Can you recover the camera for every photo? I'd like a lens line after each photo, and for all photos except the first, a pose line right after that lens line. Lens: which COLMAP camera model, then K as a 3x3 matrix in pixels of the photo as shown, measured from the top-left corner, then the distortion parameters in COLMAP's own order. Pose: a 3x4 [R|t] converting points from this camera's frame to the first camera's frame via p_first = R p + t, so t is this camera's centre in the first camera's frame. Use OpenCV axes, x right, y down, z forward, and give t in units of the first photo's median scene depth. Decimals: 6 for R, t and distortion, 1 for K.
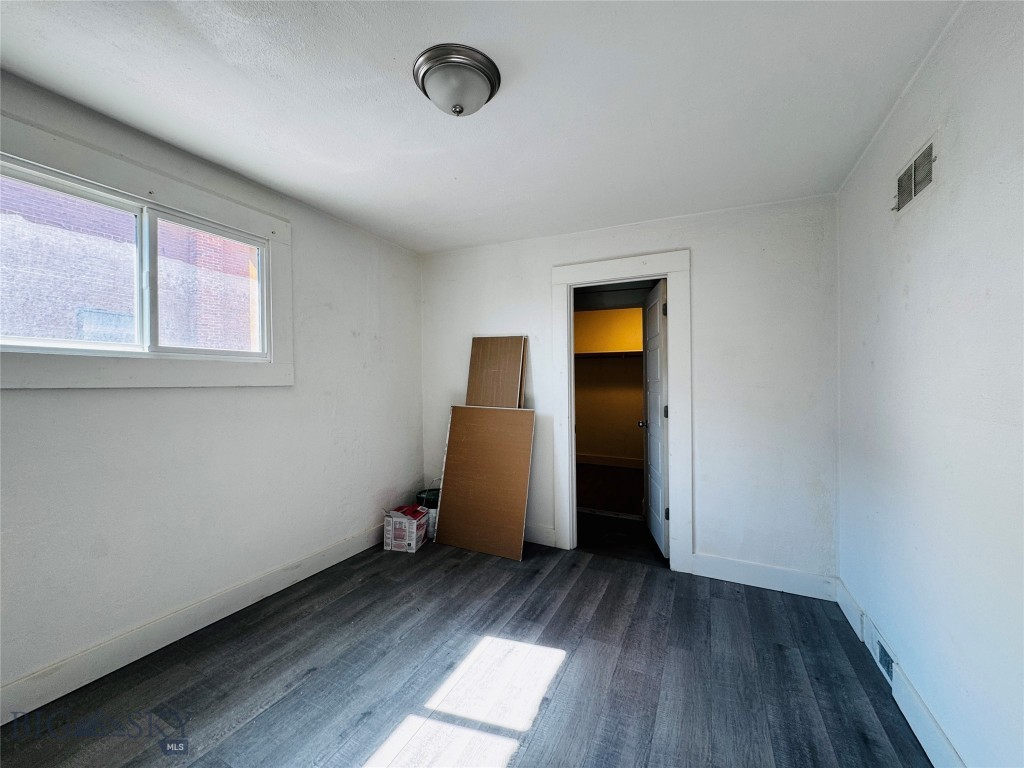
lens RADIAL K [[401.9, 0, 512.0], [0, 401.9, 384.0], [0, 0, 1]] dist [0.000024, 0.000013]
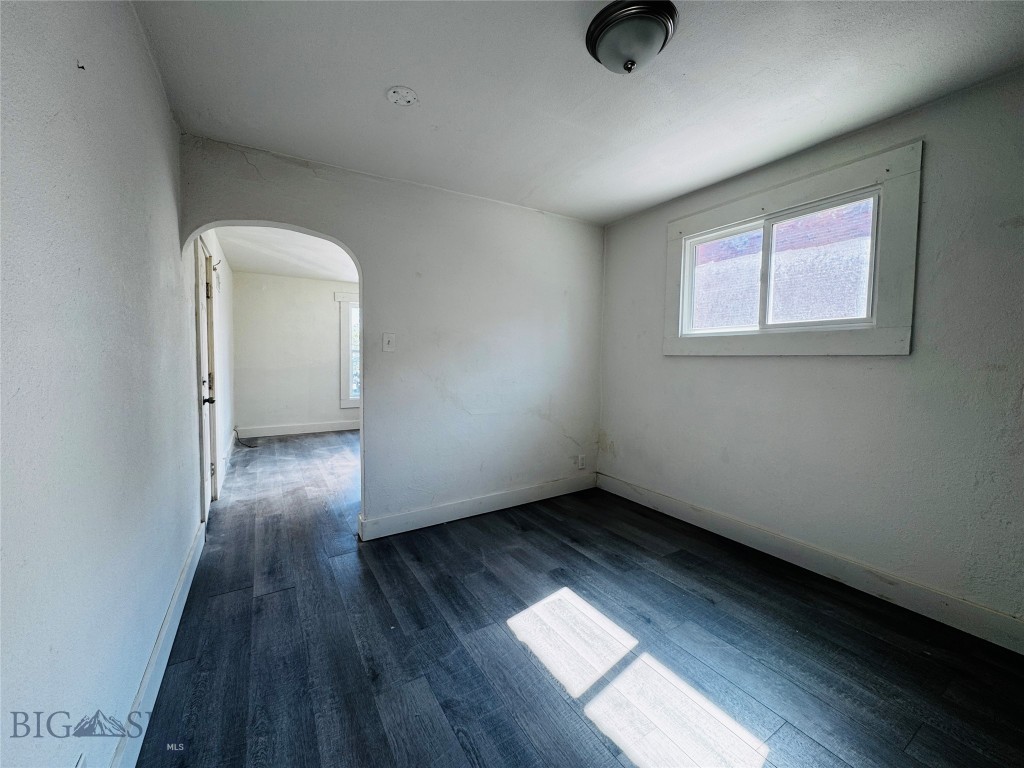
lens RADIAL K [[398.7, 0, 512.0], [0, 398.7, 384.0], [0, 0, 1]] dist [0.000787, 0.000079]
pose [[-0.530805, 0.050273, -0.846002, 0.699633], [-0.012387, 0.997672, 0.067057, 0.024106], [0.847404, 0.046074, -0.528947, 1.039757]]
